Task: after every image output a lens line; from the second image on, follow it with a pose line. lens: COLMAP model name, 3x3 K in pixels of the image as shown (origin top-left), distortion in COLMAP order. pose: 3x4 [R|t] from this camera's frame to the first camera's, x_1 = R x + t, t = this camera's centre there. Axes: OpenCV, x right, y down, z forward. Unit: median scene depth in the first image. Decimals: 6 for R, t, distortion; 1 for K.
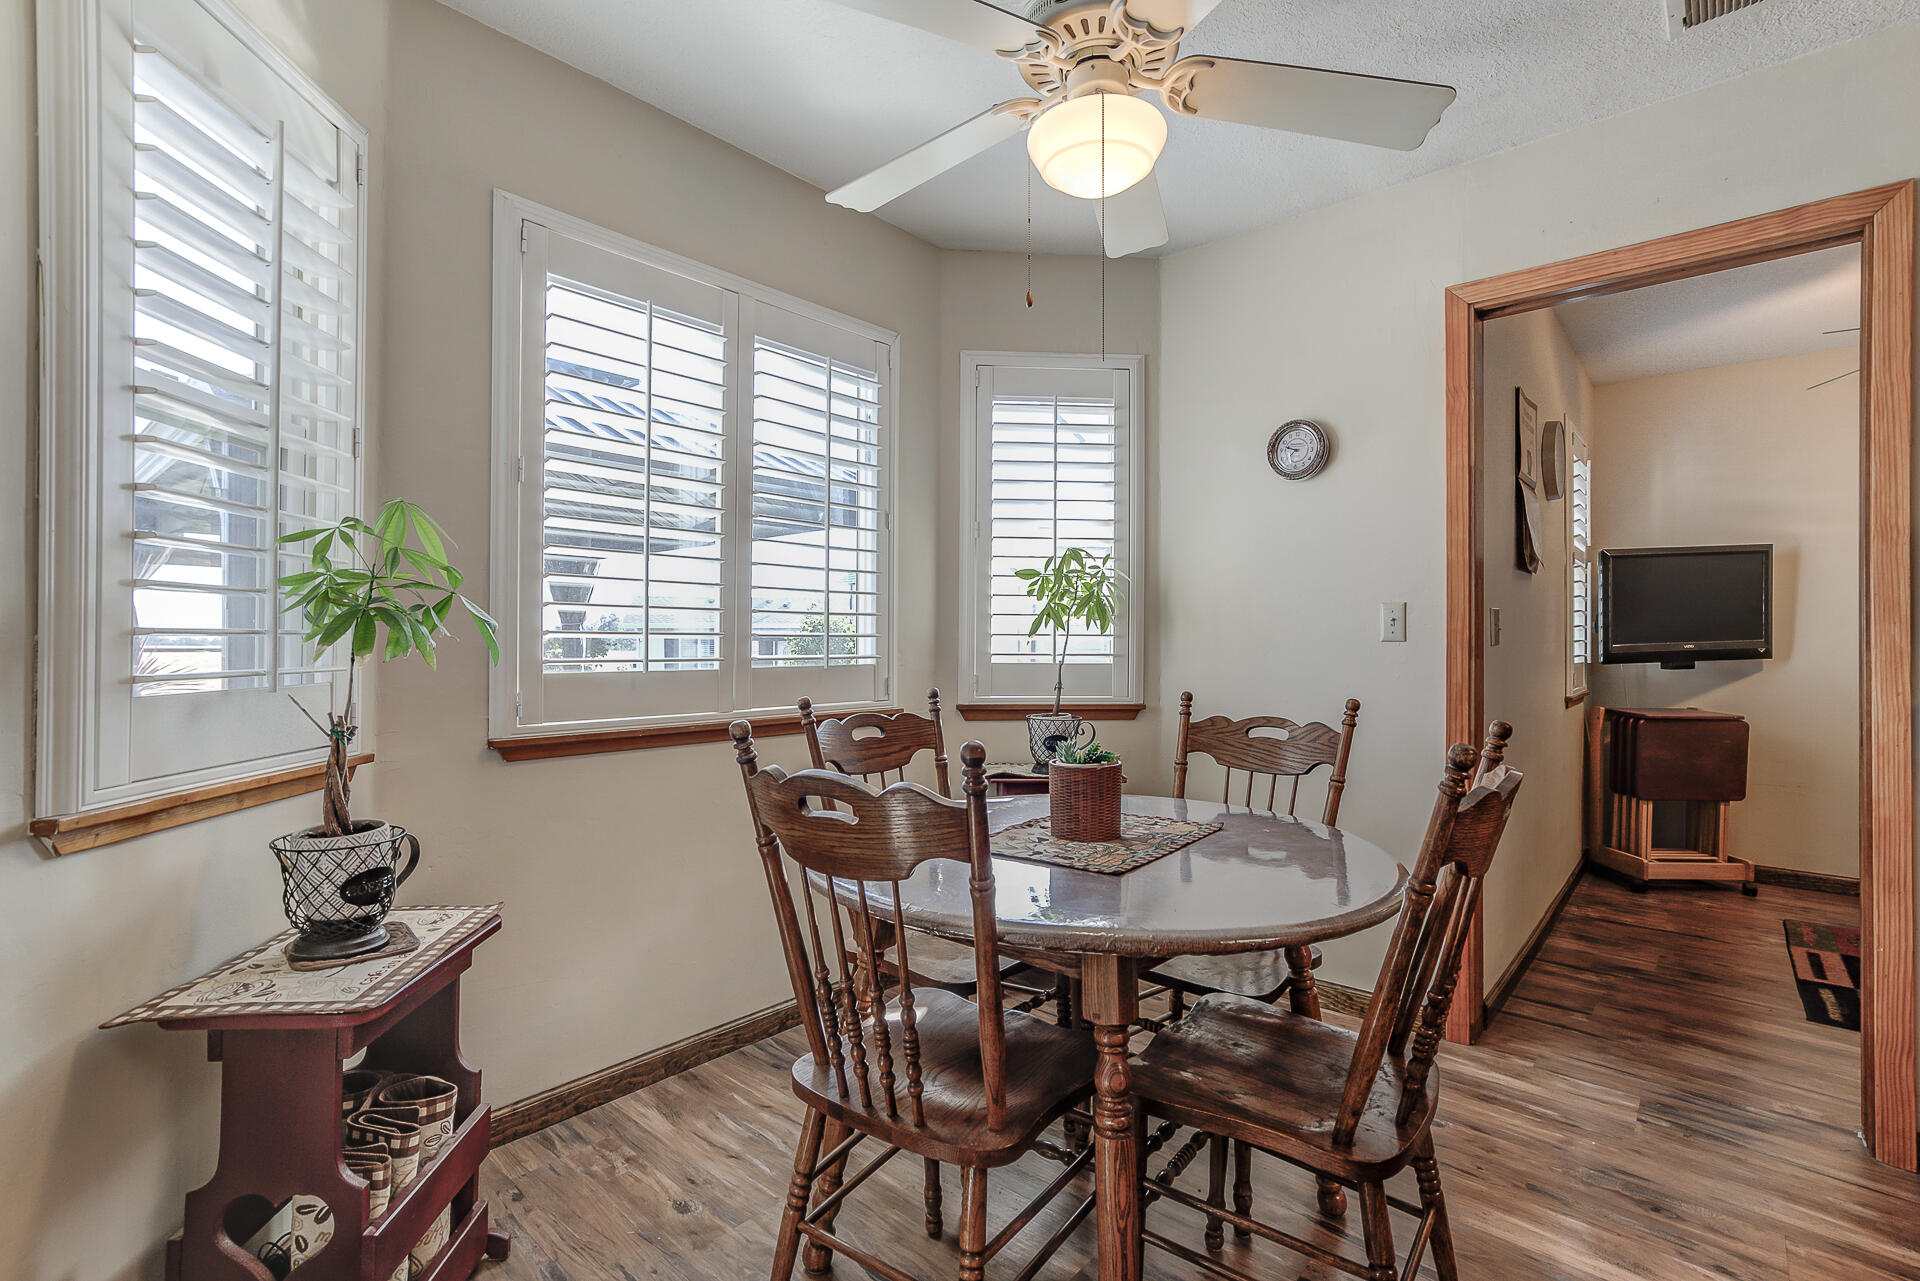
lens RADIAL K [[887.7, 0, 958.5], [0, 887.7, 632.4], [0, 0, 1]] dist [-0.020832, 0.007312]
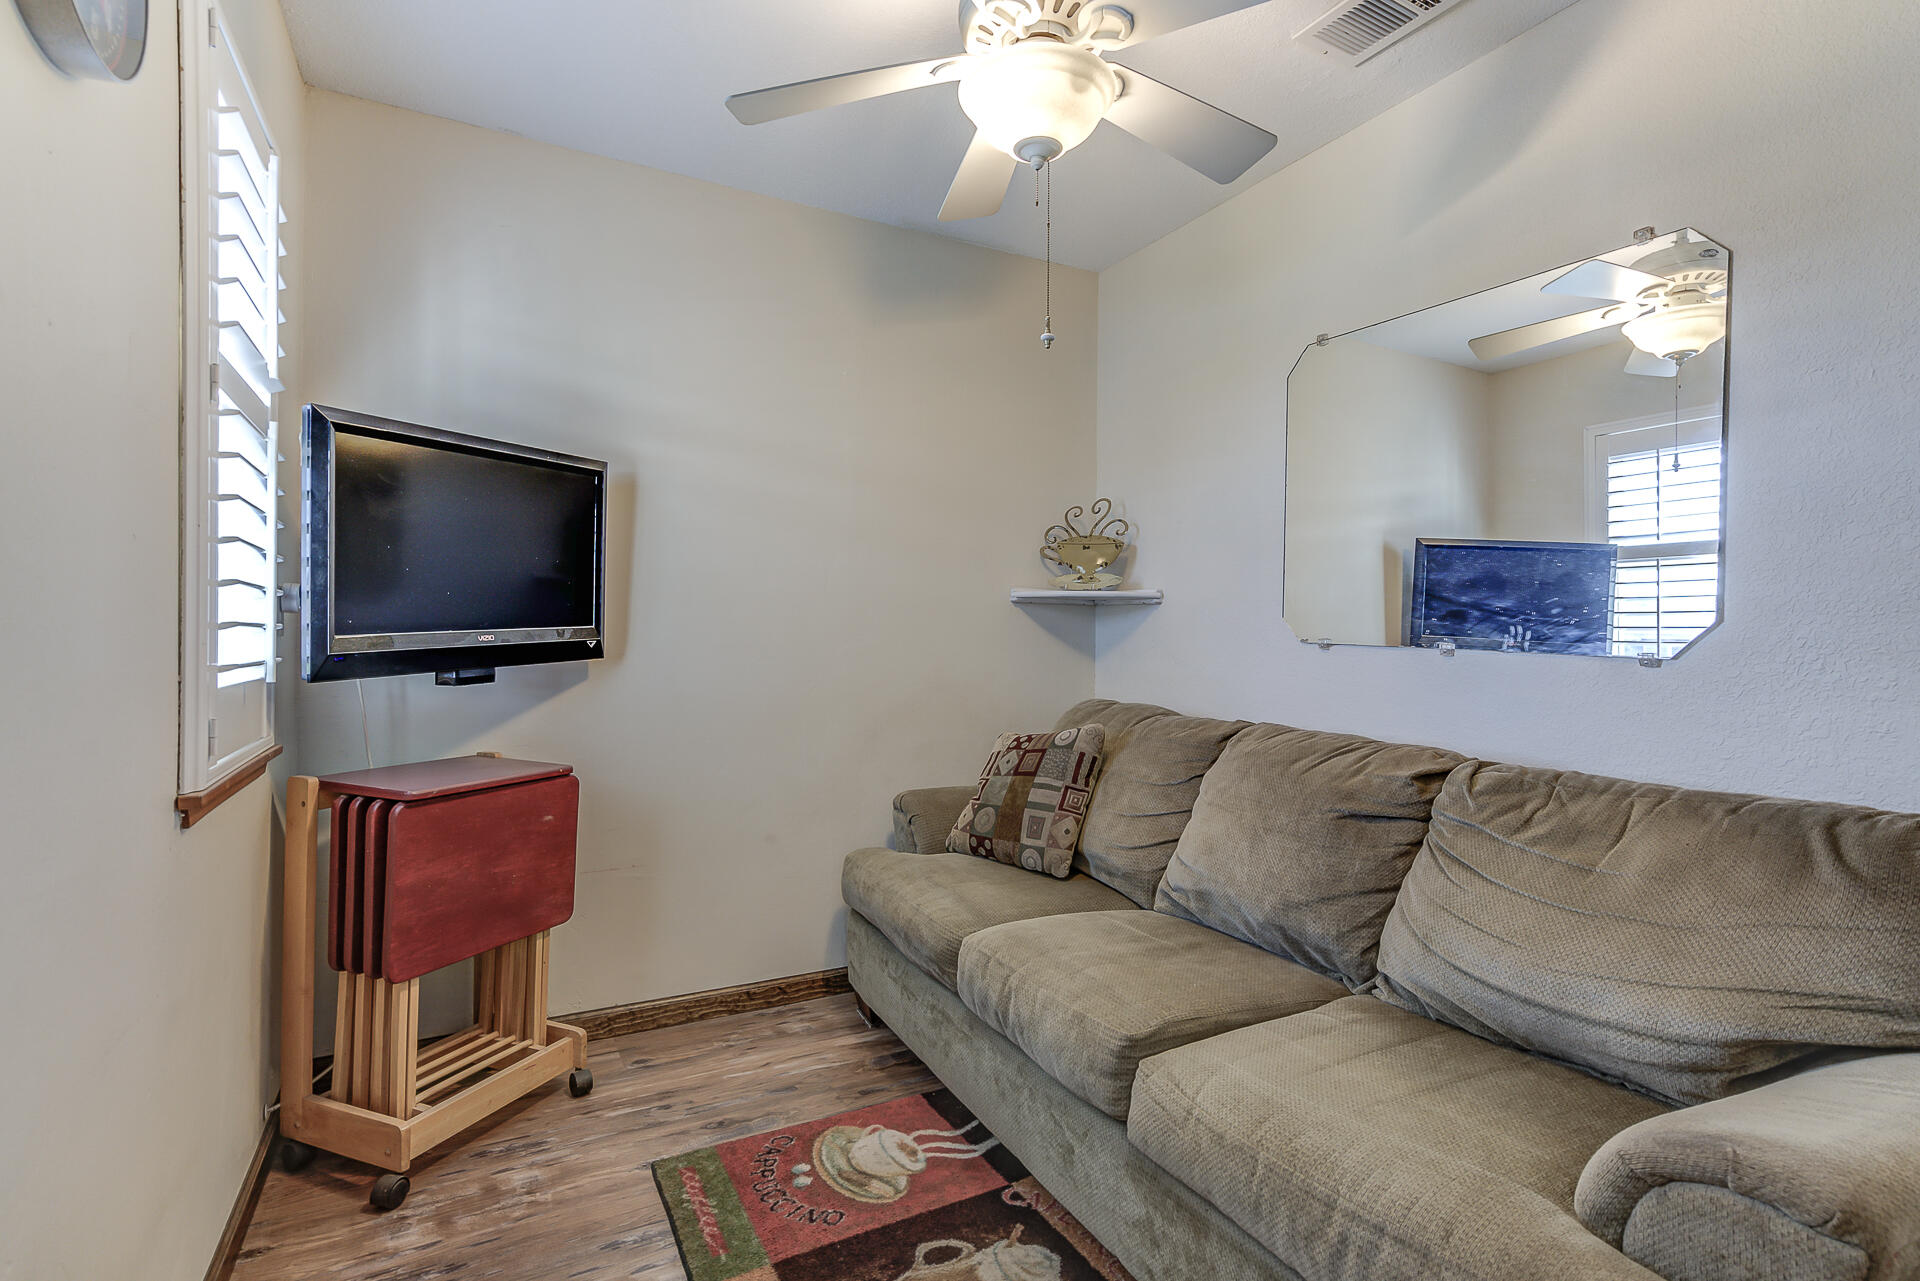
lens RADIAL K [[887.7, 0, 959.9], [0, 887.7, 632.9], [0, 0, 1]] dist [-0.020832, 0.007312]
pose [[0.323131, -0.000331, 0.946354, 0.444423], [-0.010416, 0.999938, 0.003906, 0.008073], [-0.946297, -0.011120, 0.323107, 0.583000]]
